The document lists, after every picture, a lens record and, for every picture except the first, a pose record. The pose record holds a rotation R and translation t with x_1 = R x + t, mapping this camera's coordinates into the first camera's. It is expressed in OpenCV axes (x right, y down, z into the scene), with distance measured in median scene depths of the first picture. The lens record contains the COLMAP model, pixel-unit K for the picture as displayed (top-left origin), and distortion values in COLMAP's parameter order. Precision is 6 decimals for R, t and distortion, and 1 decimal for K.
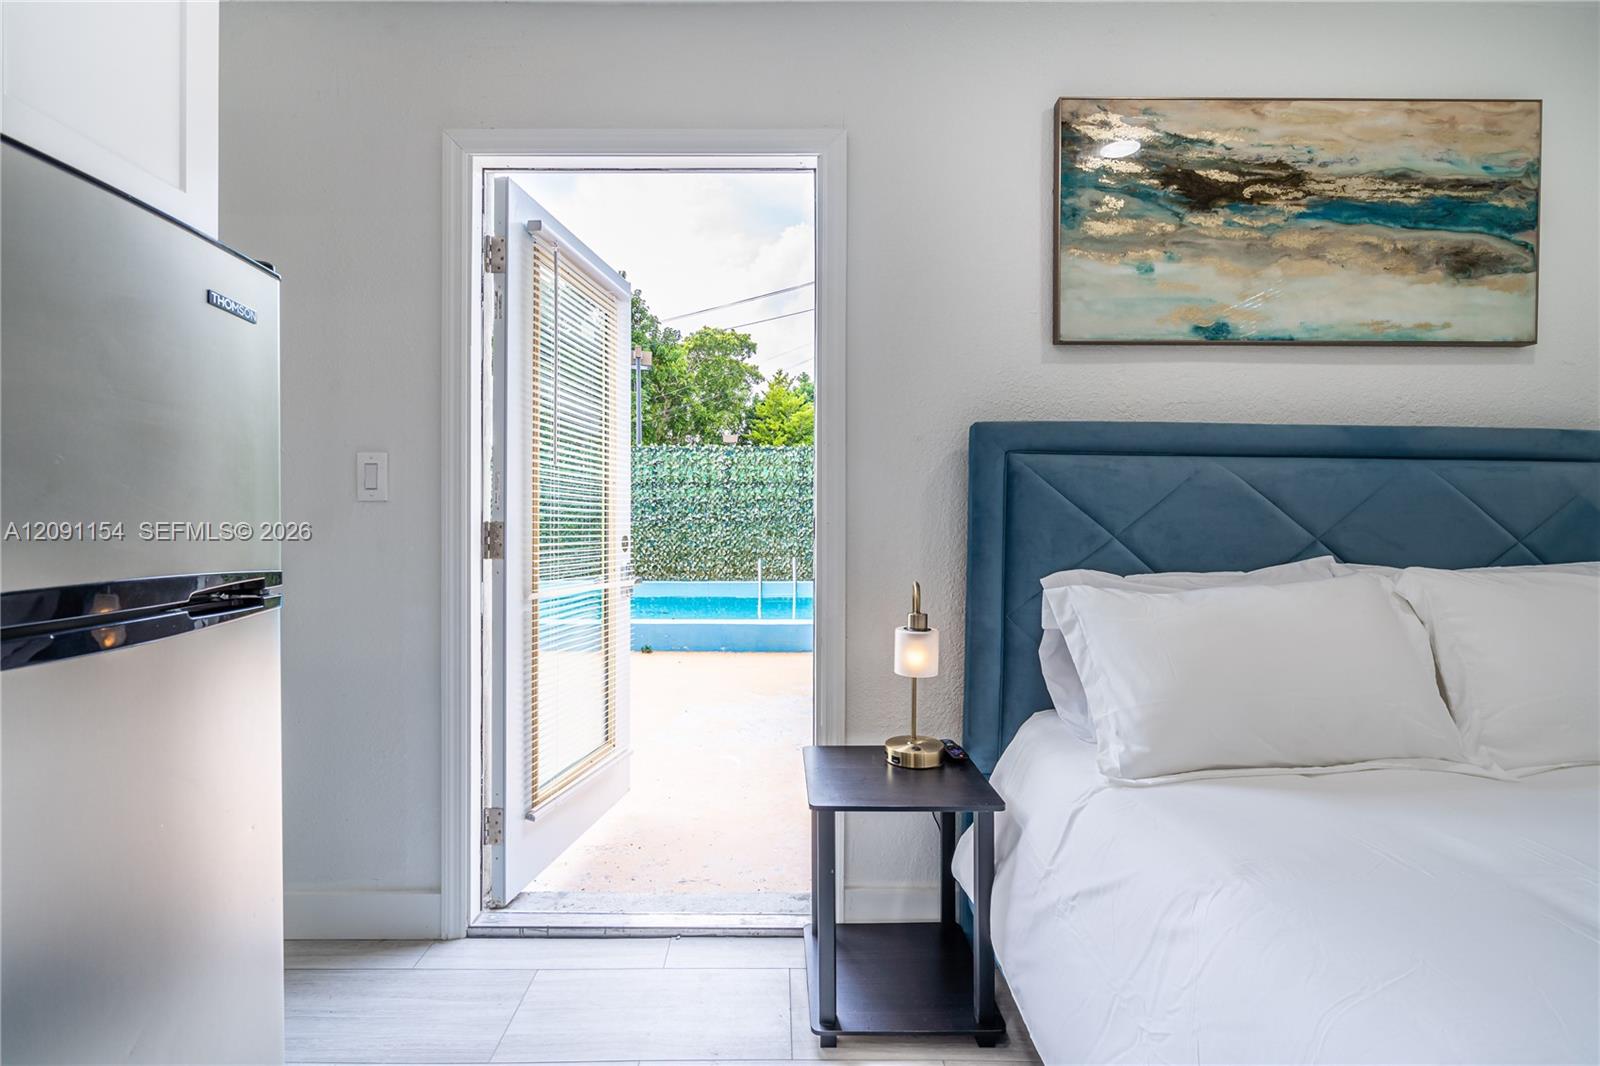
lens RADIAL K [[748.3, 0, 796.0], [0, 748.3, 524.0], [0, 0, 1]] dist [-0.002105, -0.000068]
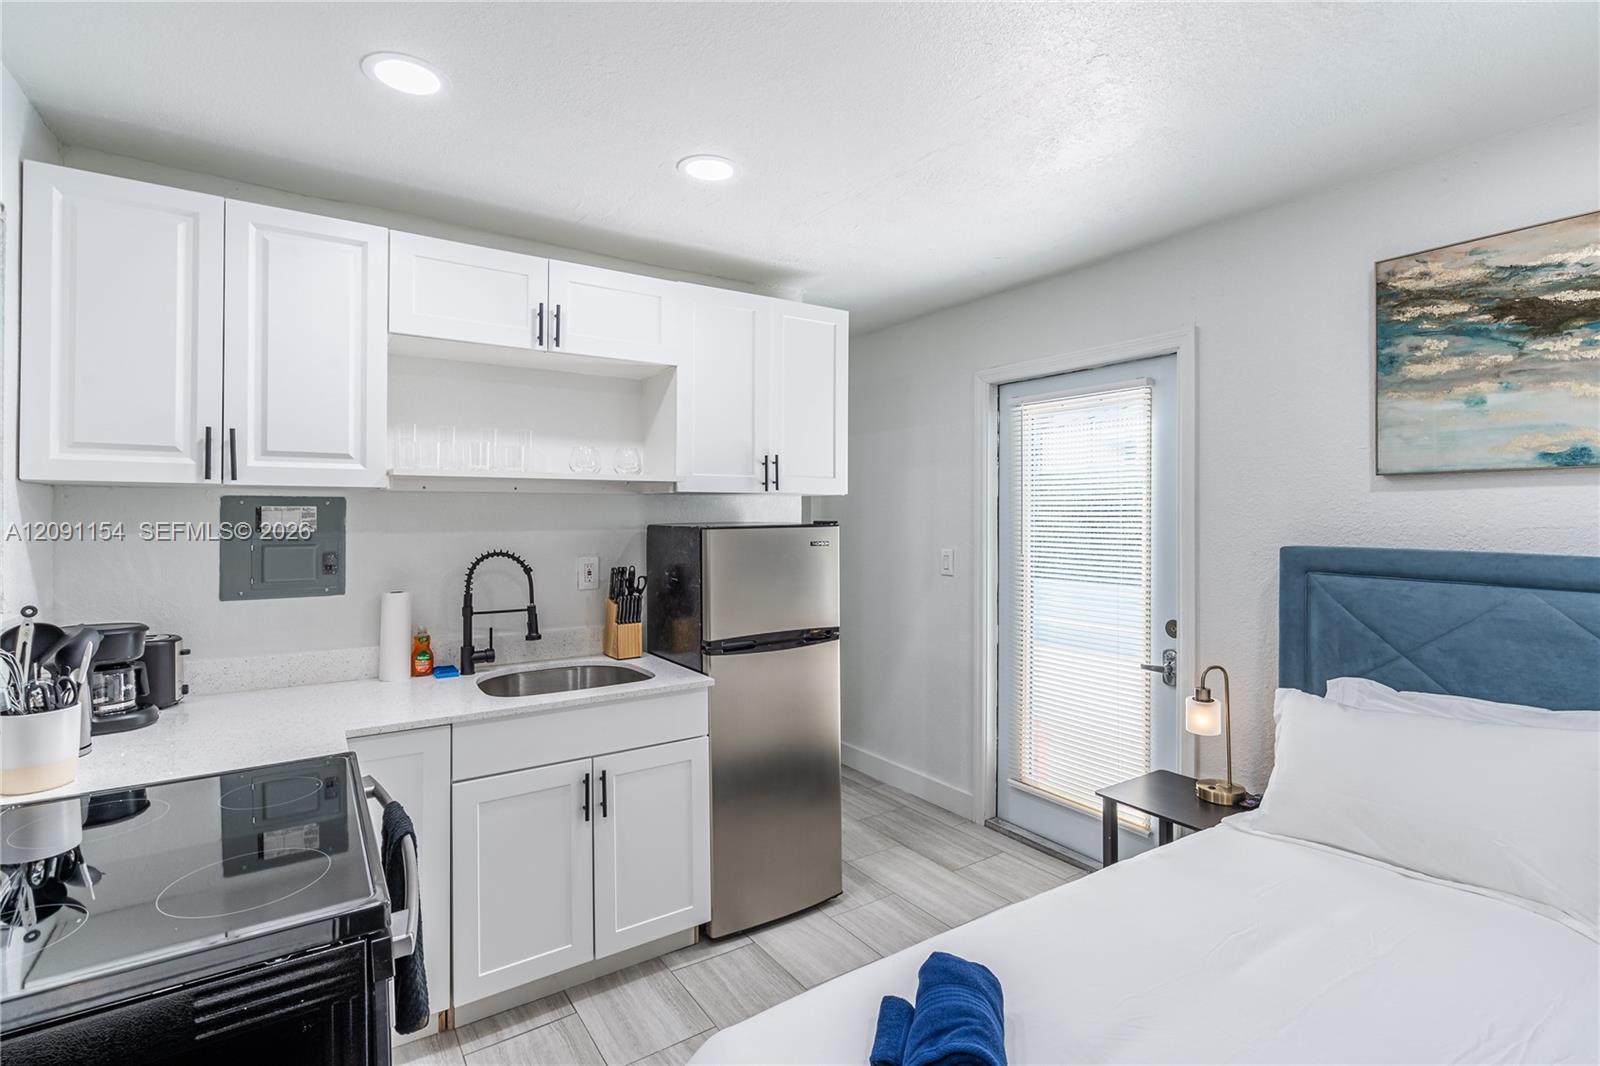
lens RADIAL K [[744.1, 0, 798.2], [0, 744.1, 514.8], [0, 0, 1]] dist [0.000638, 0.000431]
pose [[0.559756, -0.005150, -0.828642, 0.800746], [-0.001888, 0.999970, -0.007490, -0.173892], [0.828655, 0.005757, 0.559729, -0.366441]]
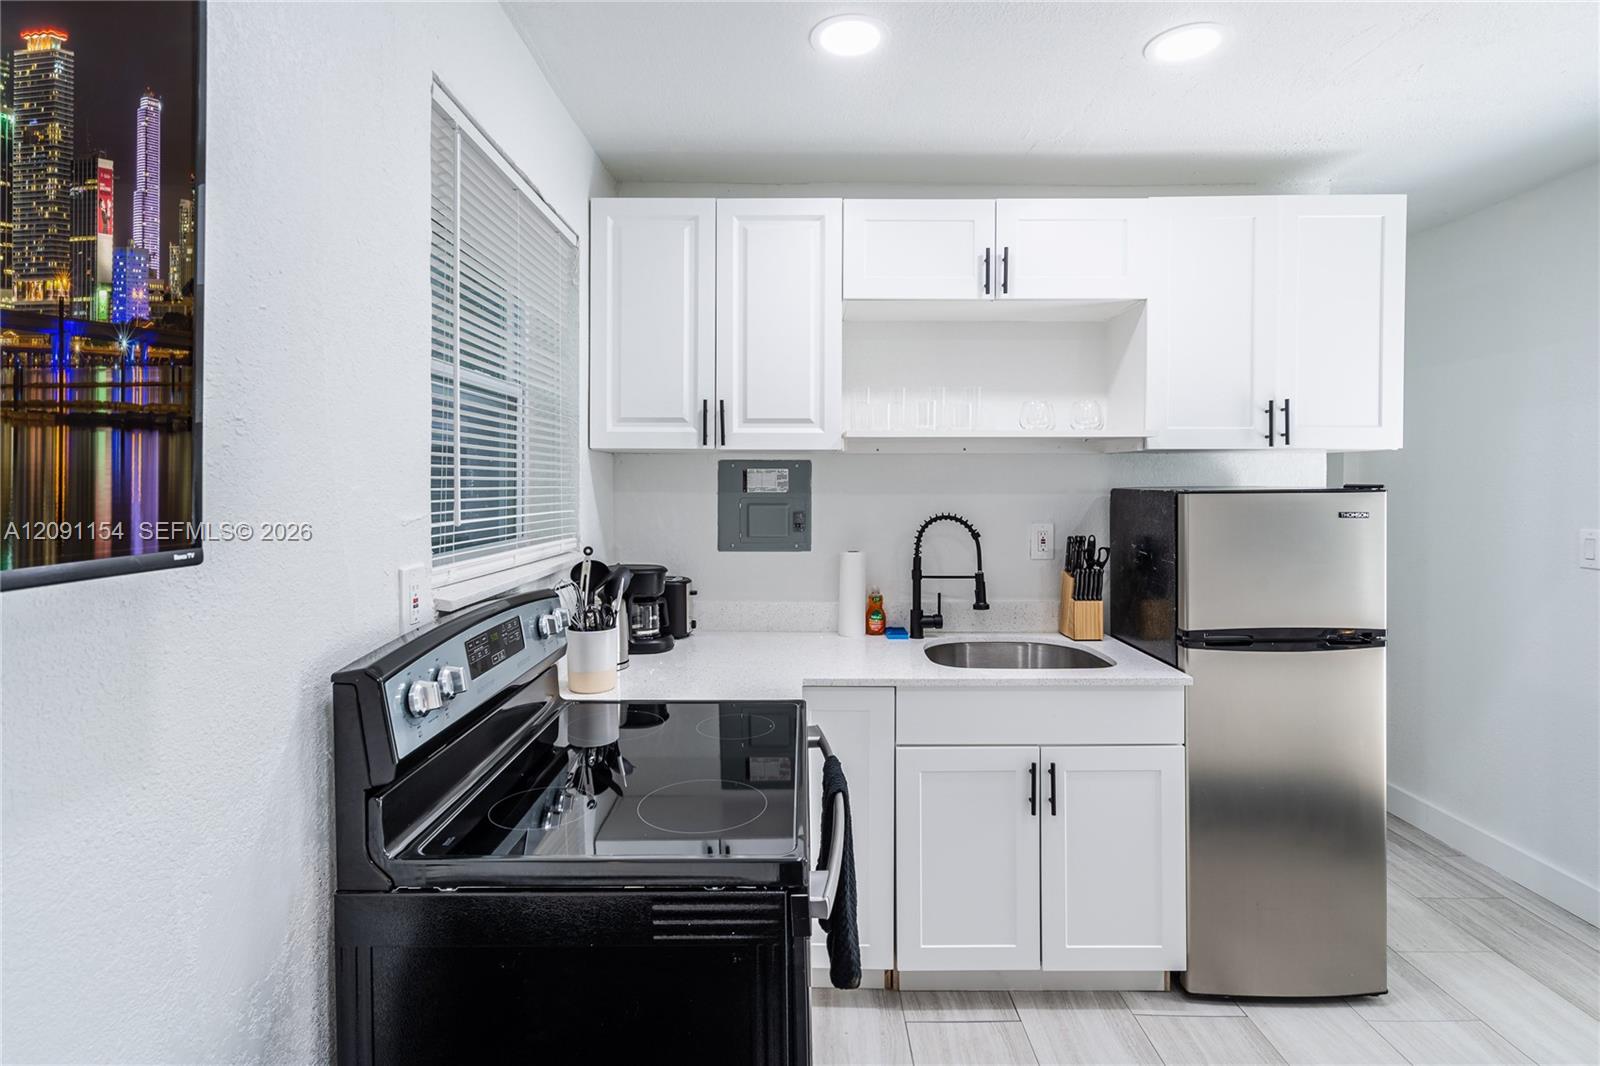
lens RADIAL K [[782.0, 0, 802.7], [0, 782.0, 491.2], [0, 0, 1]] dist [-0.002547, 0.001119]
pose [[0.001474, 0.007330, -0.999972, 0.755209], [-0.005814, 0.999956, 0.007321, -0.167390], [0.999982, 0.005803, 0.001517, -0.322913]]
